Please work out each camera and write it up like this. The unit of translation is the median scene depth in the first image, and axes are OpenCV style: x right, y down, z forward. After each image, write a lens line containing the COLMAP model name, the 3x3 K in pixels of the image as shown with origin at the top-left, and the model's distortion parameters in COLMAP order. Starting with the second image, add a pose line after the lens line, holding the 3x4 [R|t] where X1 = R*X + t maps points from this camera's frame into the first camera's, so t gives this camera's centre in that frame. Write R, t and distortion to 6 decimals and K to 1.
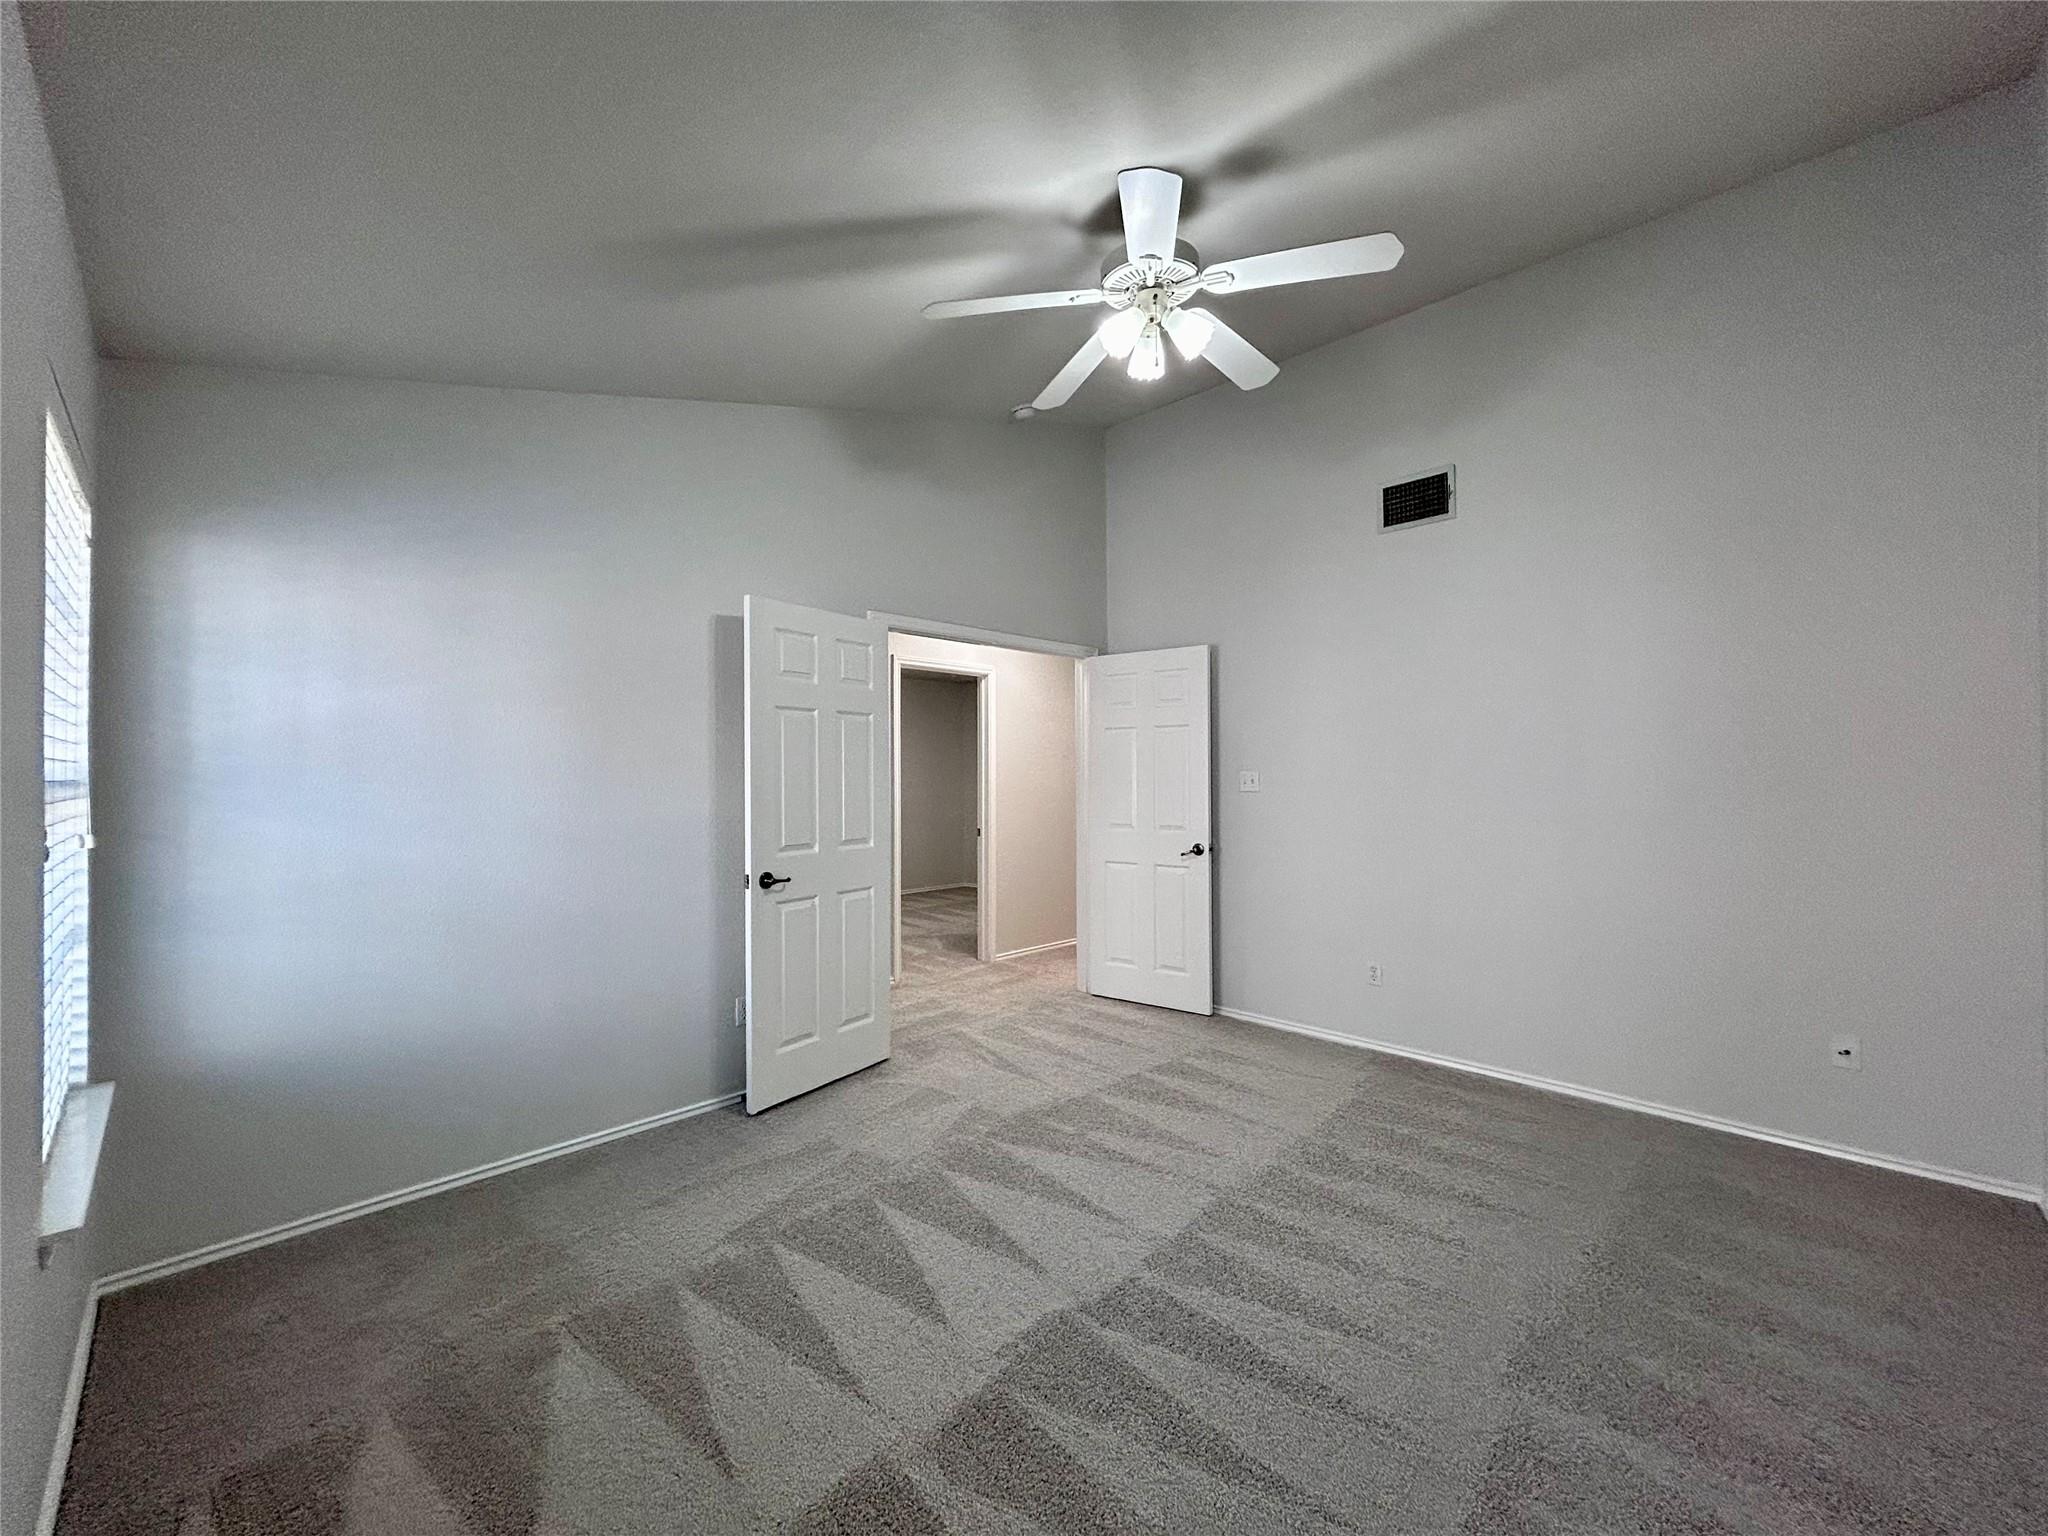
lens RADIAL K [[817.2, 0, 1010.9], [0, 817.2, 776.9], [0, 0, 1]] dist [0.001359, -0.001093]
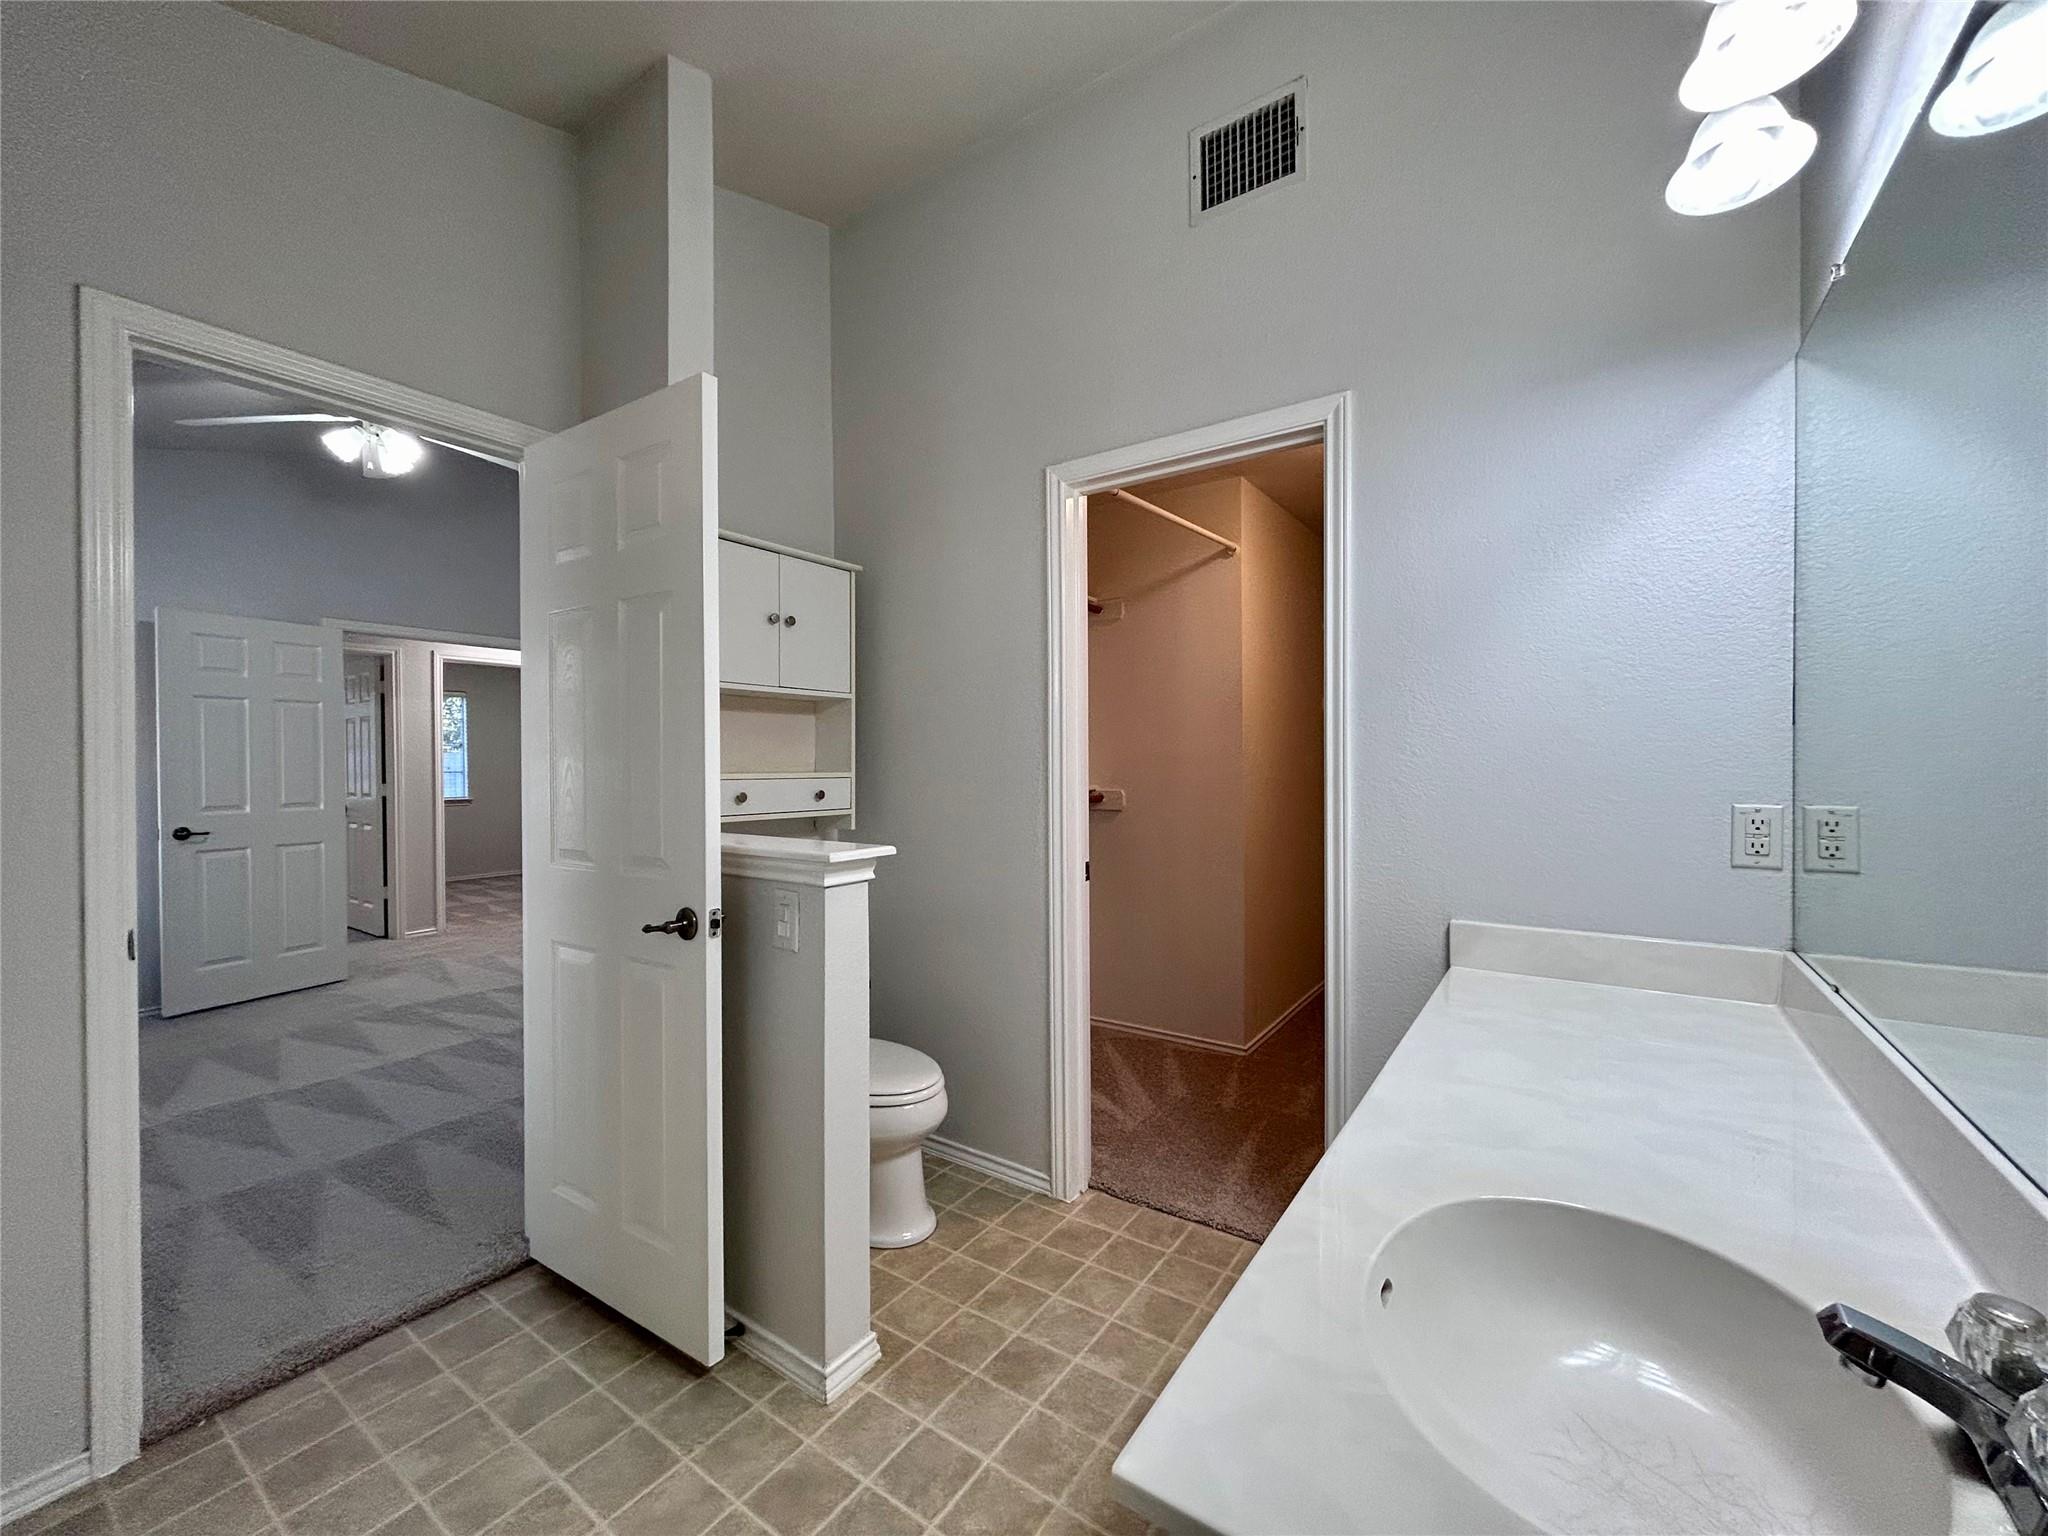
lens RADIAL K [[817.2, 0, 1032.3], [0, 817.2, 766.3], [0, 0, 1]] dist [0.001359, -0.001093]
pose [[0.981438, -0.003063, 0.191757, 0.727960], [0.002335, 0.999989, 0.004024, 0.020187], [-0.191767, -0.003502, 0.981434, -0.473579]]
